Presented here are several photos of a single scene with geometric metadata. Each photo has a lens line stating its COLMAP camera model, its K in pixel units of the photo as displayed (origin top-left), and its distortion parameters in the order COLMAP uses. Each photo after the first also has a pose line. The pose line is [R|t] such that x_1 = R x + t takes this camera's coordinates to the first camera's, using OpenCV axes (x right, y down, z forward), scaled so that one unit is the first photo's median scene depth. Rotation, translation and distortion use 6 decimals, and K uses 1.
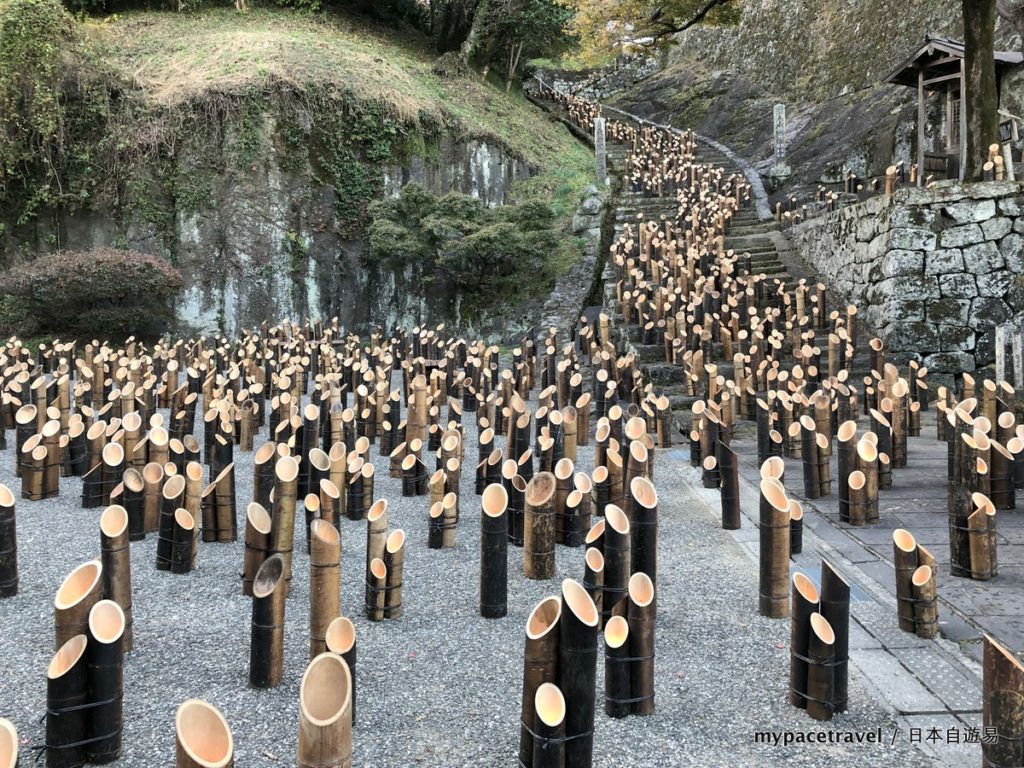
lens RADIAL K [[828.1, 0, 518.4], [0, 828.1, 373.9], [0, 0, 1]] dist [0.009702, 0.001910]
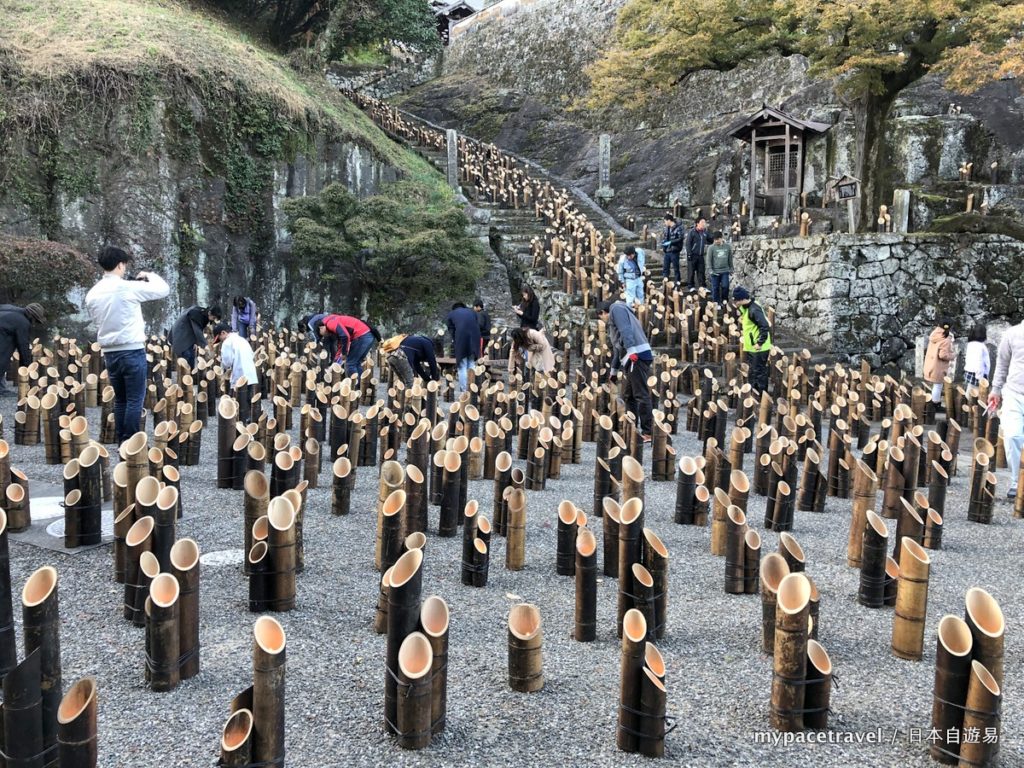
lens RADIAL K [[828.1, 0, 518.4], [0, 828.1, 373.9], [0, 0, 1]] dist [0.009702, 0.001910]
pose [[0.924859, -0.010977, 0.380153, -0.287078], [0.006420, 0.999892, 0.013253, -0.007211], [-0.380257, -0.009817, 0.924829, -0.035887]]
